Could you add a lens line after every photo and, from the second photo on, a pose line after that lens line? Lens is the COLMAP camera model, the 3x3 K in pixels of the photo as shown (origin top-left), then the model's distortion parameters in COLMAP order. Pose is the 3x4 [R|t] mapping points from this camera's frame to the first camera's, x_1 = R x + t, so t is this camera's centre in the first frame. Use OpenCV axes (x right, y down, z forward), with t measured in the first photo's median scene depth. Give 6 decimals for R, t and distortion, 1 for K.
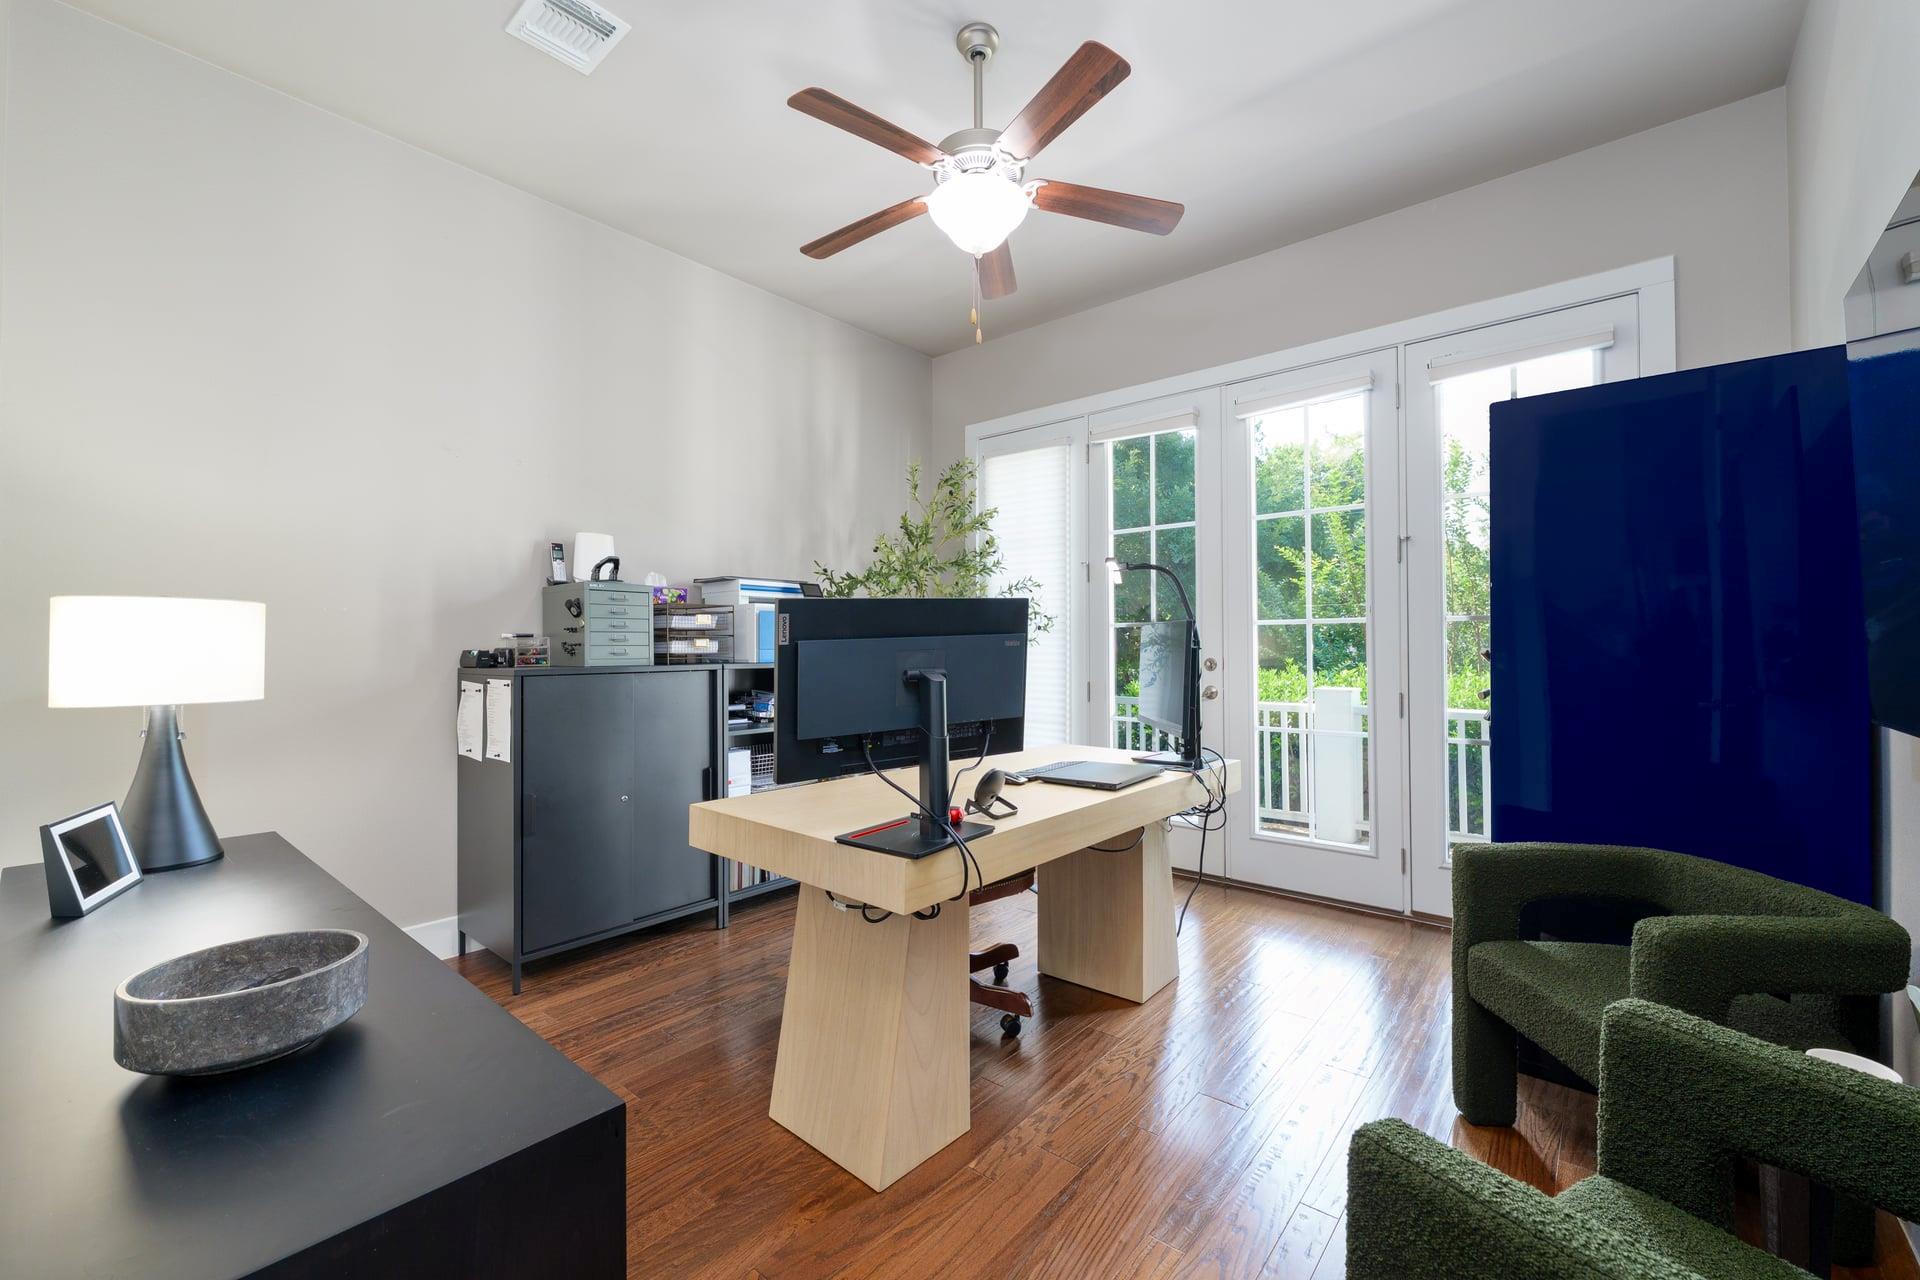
lens RADIAL K [[775.3, 0, 961.7], [0, 775.3, 634.9], [0, 0, 1]] dist [0.003904, -0.000123]
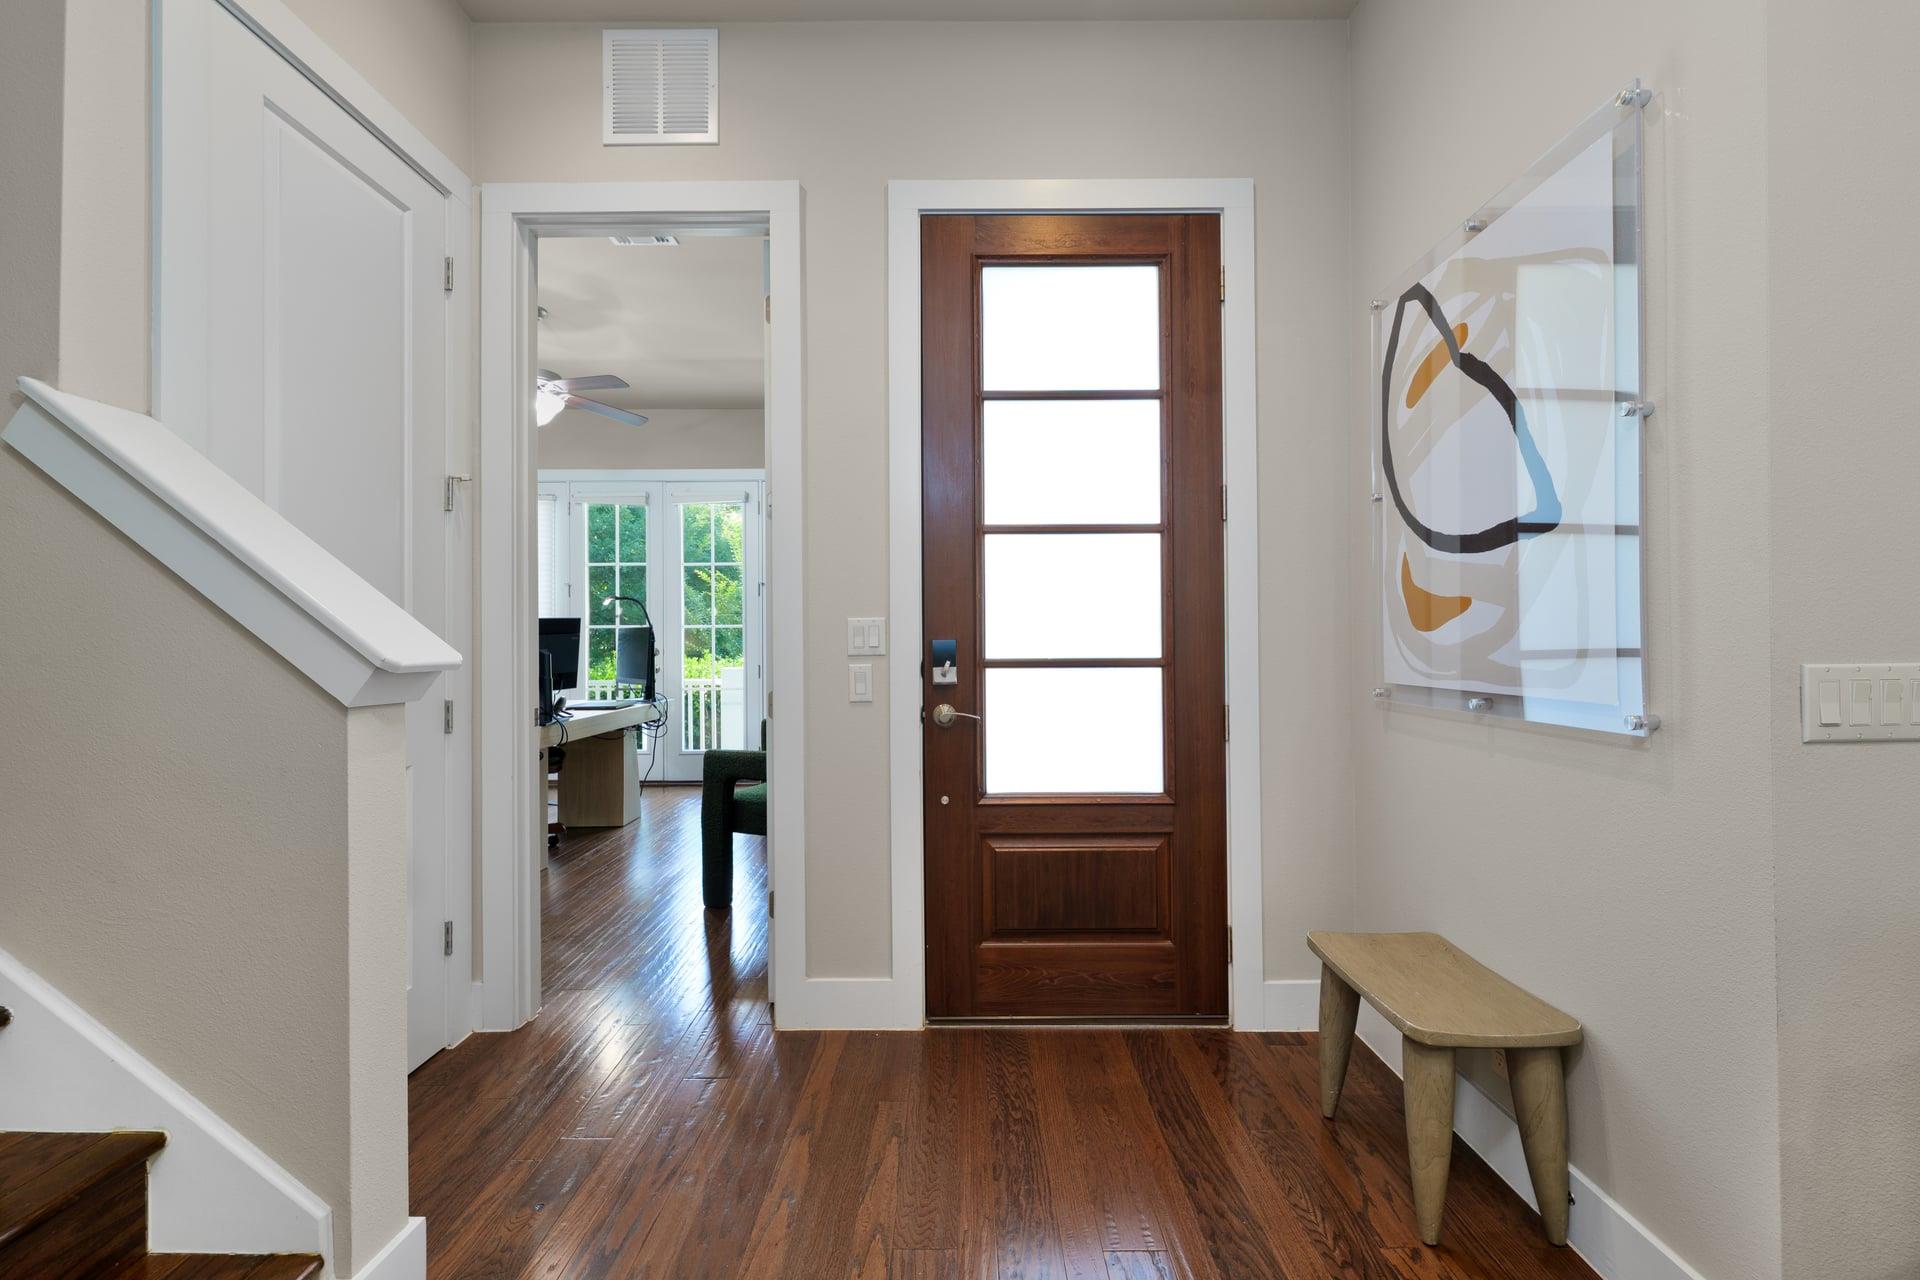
lens RADIAL K [[775.3, 0, 961.2], [0, 775.3, 633.3], [0, 0, 1]] dist [0.003904, -0.000123]
pose [[0.760332, 0.003101, 0.649528, -0.225995], [-0.004361, 0.999990, 0.000332, -0.004869], [-0.649521, -0.003085, 0.760338, -0.594587]]
